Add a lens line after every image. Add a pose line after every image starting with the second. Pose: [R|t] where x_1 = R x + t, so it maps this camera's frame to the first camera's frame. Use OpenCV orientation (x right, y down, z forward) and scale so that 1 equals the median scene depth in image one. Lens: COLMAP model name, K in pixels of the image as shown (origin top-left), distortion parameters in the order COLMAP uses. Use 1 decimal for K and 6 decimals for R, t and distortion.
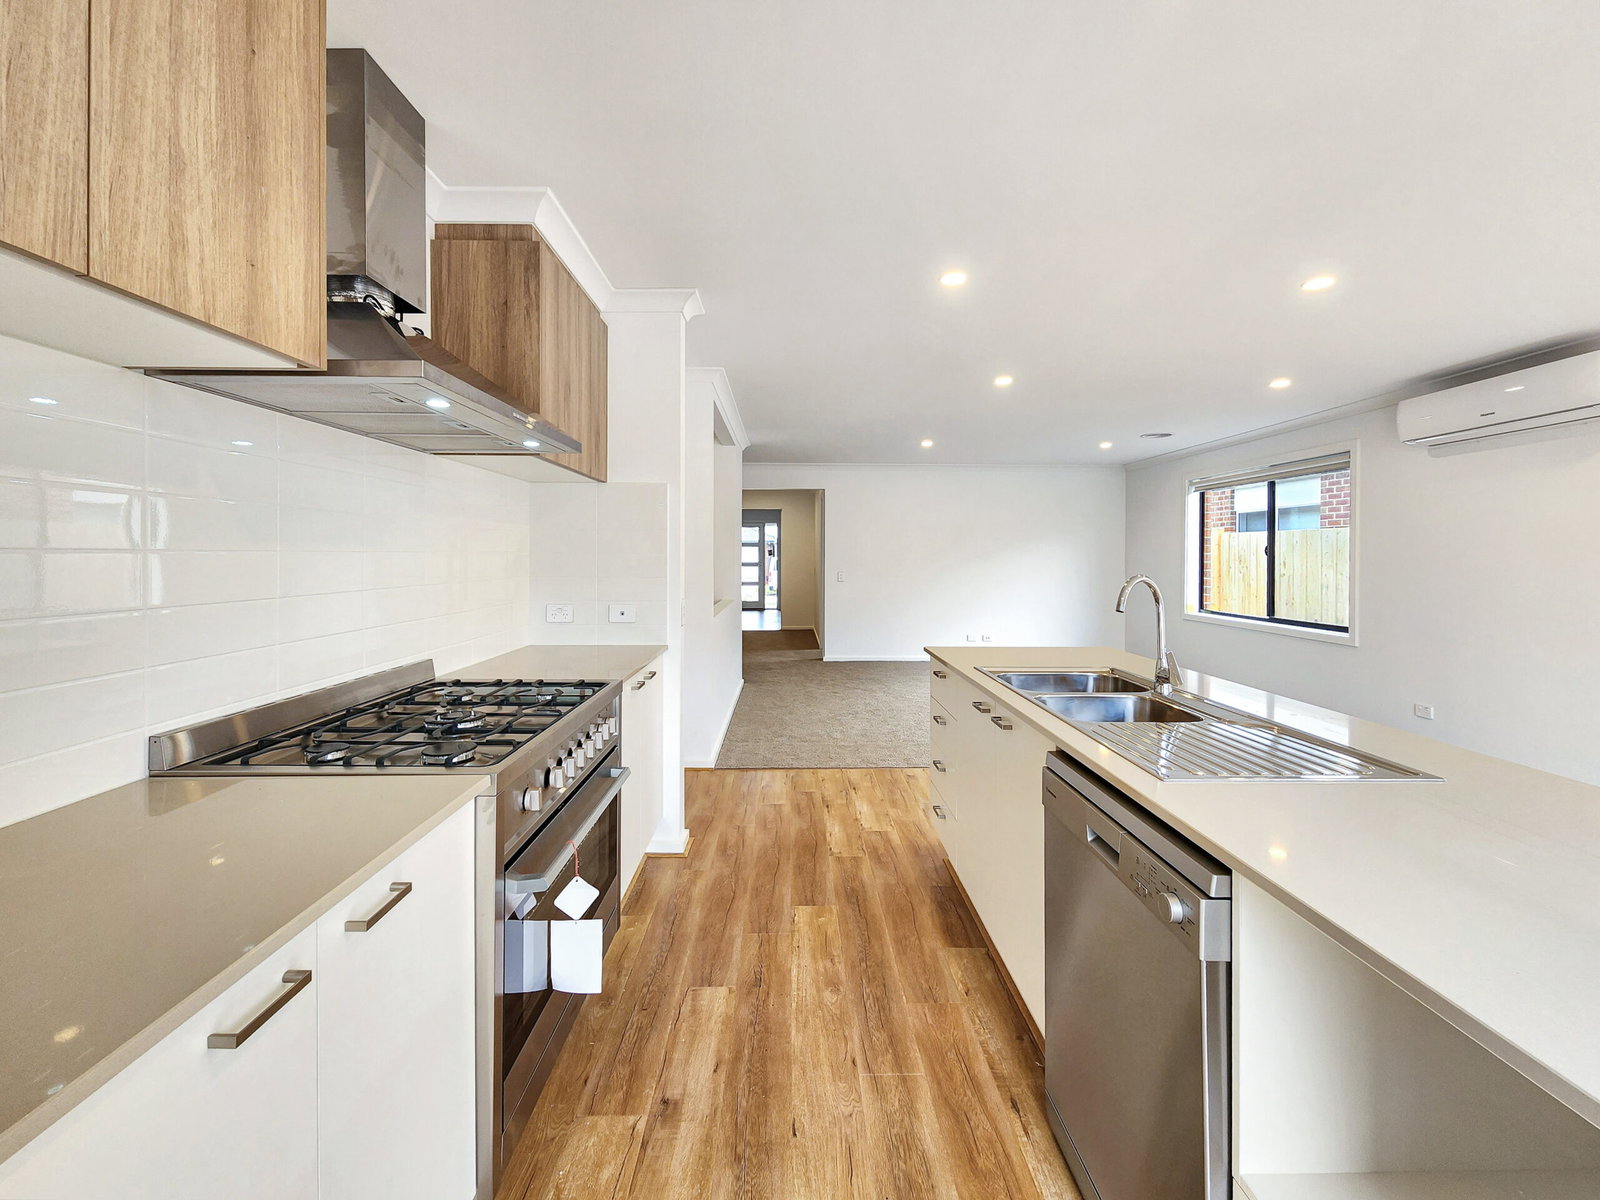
lens RADIAL K [[673.9, 0, 843.0], [0, 673.9, 579.6], [0, 0, 1]] dist [-0.002622, -0.001196]
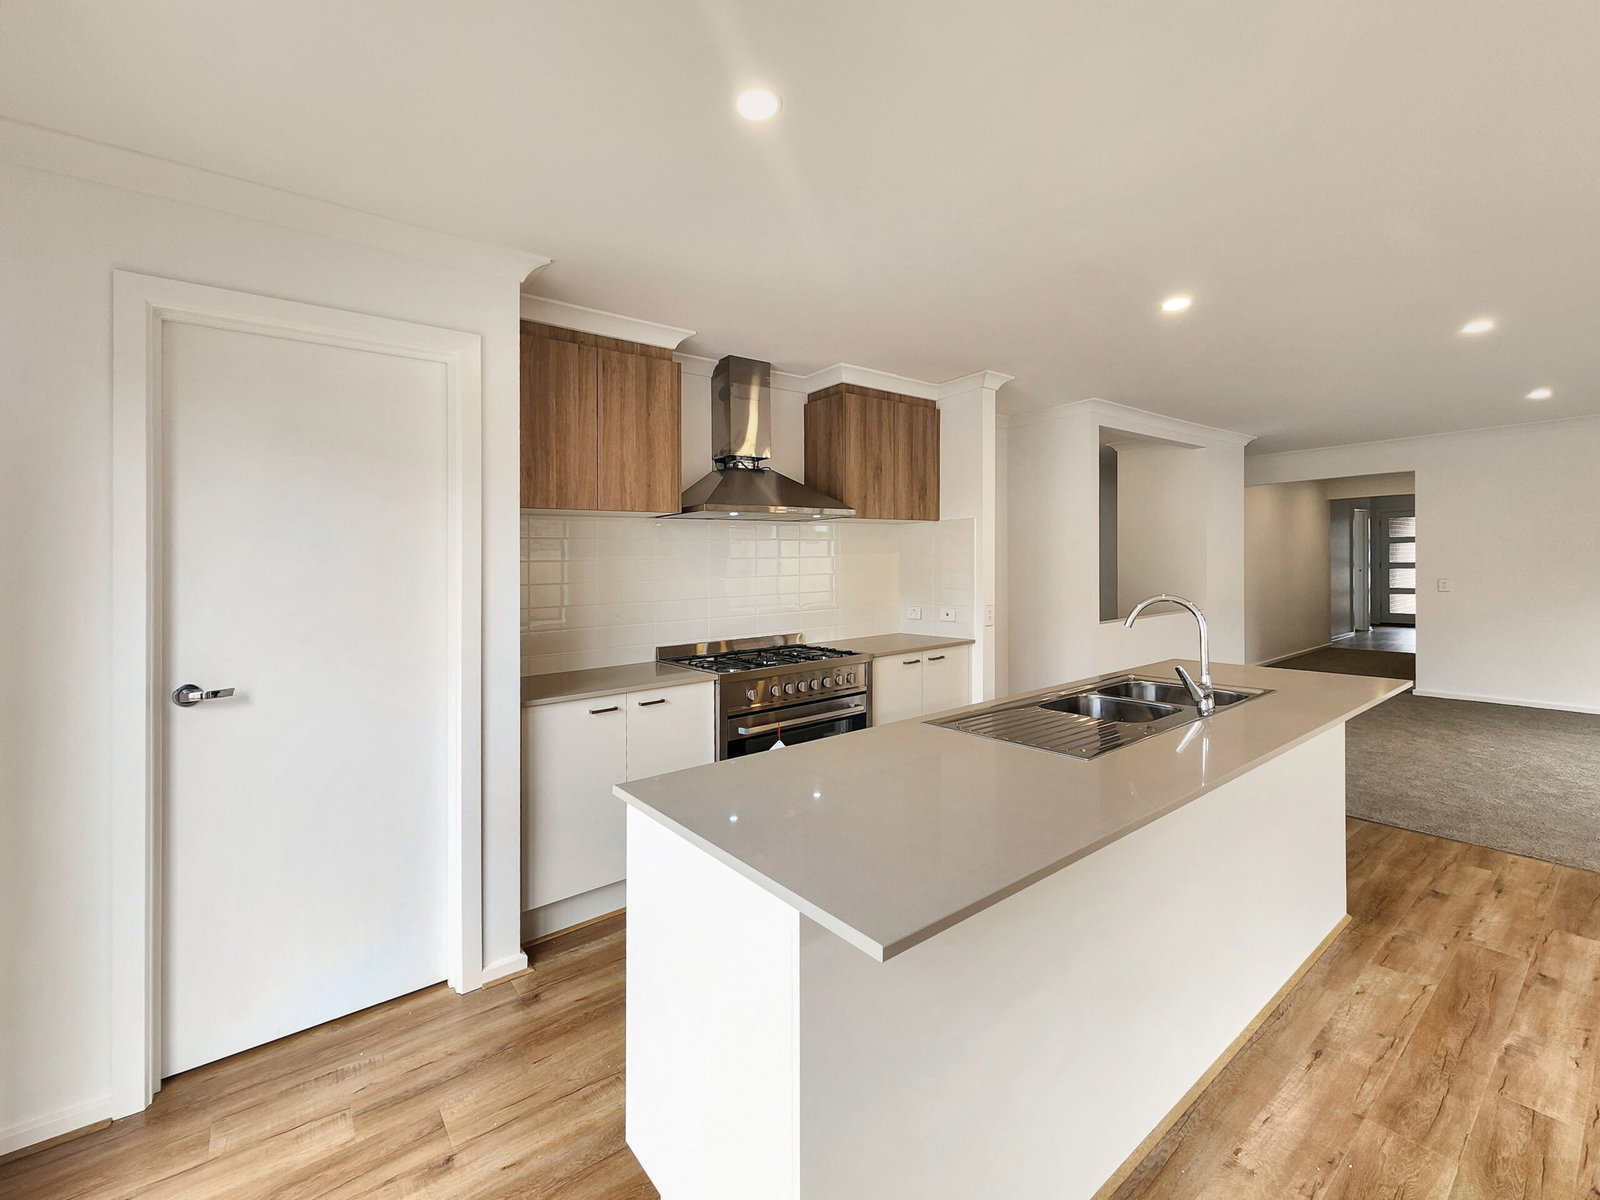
lens RADIAL K [[673.9, 0, 792.6], [0, 673.9, 570.9], [0, 0, 1]] dist [-0.002622, -0.001196]
pose [[0.599696, -0.011078, -0.800152, 0.837460], [-0.004862, 0.999835, -0.017487, -0.018764], [0.800213, 0.014378, 0.599543, -0.122867]]
